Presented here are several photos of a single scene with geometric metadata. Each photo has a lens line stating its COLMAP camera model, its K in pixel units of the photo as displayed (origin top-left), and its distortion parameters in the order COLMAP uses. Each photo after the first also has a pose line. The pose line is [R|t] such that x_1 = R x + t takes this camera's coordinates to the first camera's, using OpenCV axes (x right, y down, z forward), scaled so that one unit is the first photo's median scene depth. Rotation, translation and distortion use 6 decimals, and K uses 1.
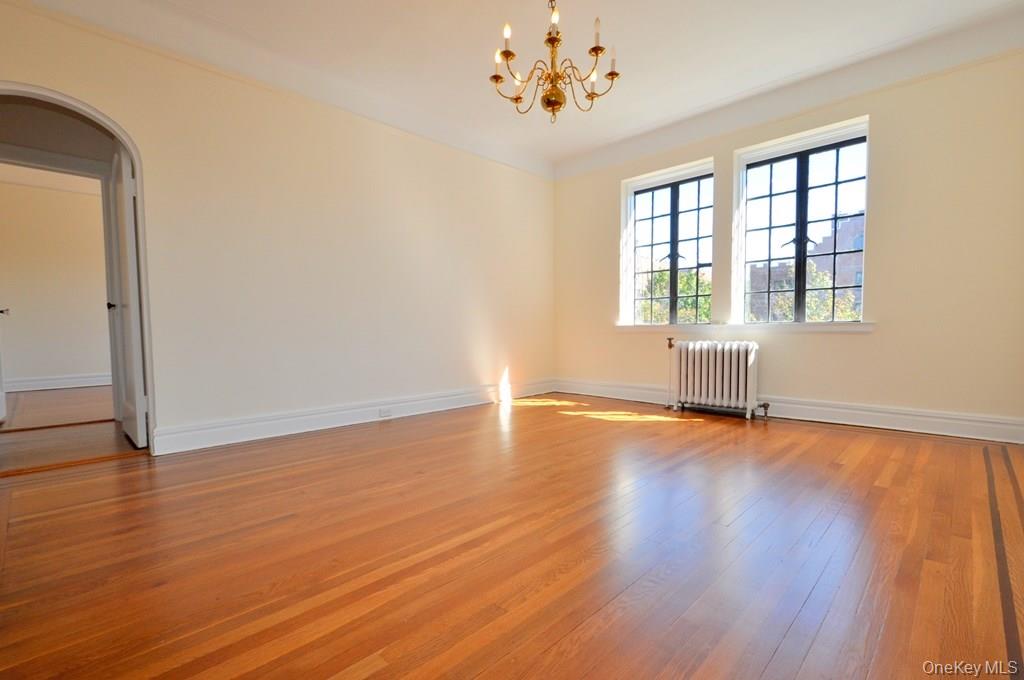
lens RADIAL K [[408.9, 0, 512.4], [0, 408.9, 352.4], [0, 0, 1]] dist [0.001274, 0.000094]
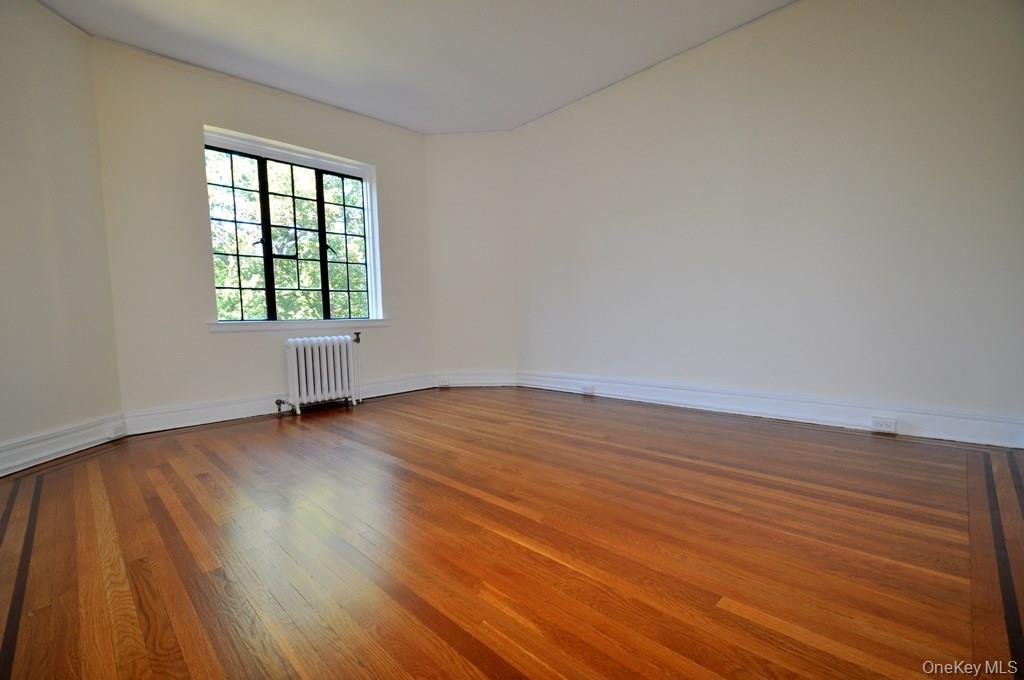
lens RADIAL K [[442.4, 0, 509.9], [0, 442.4, 352.3], [0, 0, 1]] dist [-0.000916, -0.000145]
pose [[0.056317, -0.074287, 0.995645, -0.544985], [0.081427, 0.994248, 0.069577, -0.026783], [-0.995087, 0.077154, 0.062042, 0.460723]]
